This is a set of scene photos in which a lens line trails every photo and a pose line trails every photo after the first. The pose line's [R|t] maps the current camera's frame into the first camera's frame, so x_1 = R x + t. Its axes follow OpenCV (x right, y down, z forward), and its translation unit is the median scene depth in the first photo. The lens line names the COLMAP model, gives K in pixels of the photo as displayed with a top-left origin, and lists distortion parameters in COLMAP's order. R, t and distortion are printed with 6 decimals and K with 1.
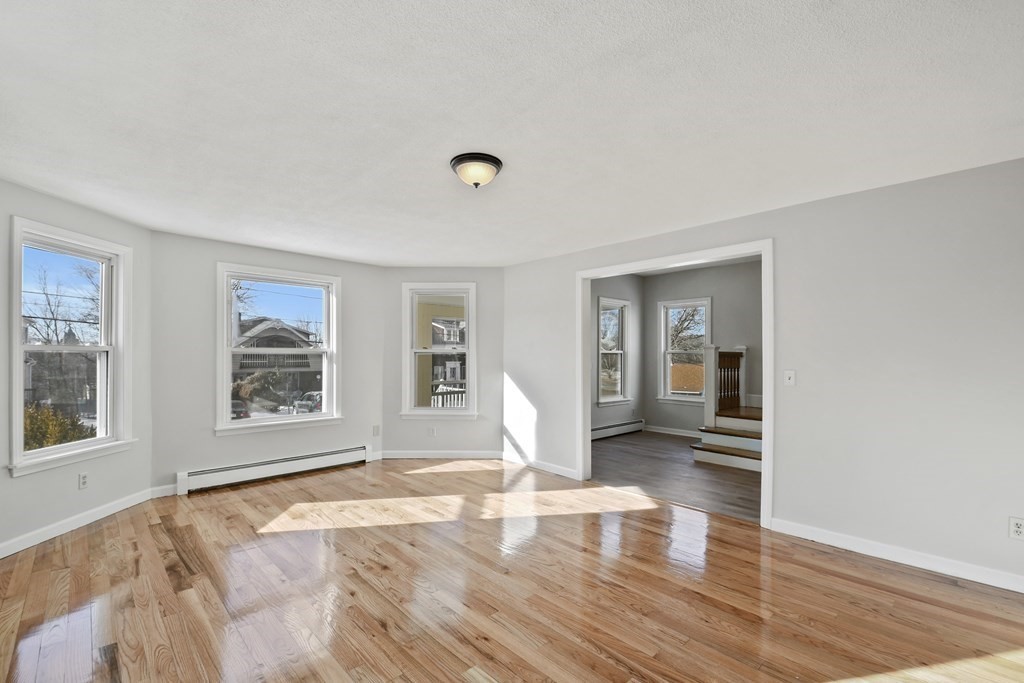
lens RADIAL K [[451.2, 0, 508.1], [0, 451.2, 346.6], [0, 0, 1]] dist [-0.004878, -0.000870]
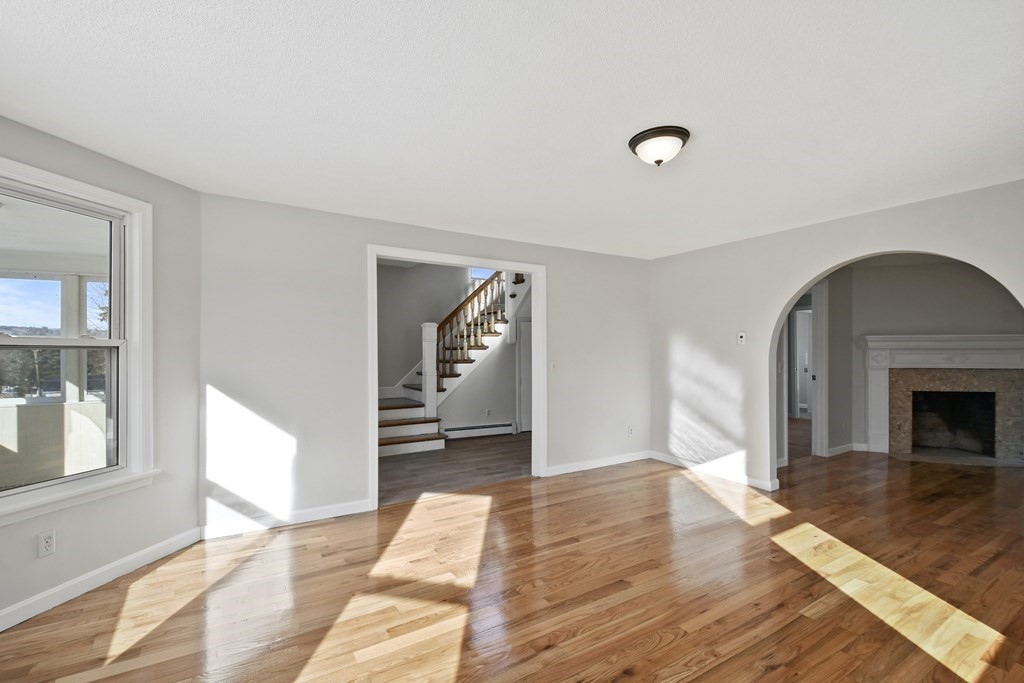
lens RADIAL K [[451.2, 0, 506.8], [0, 451.2, 344.1], [0, 0, 1]] dist [-0.004878, -0.000870]
pose [[0.220667, -0.011977, 0.975276, -0.492777], [-0.001250, 0.999920, 0.012562, -0.001778], [-0.975348, -0.003991, 0.220635, 0.531756]]
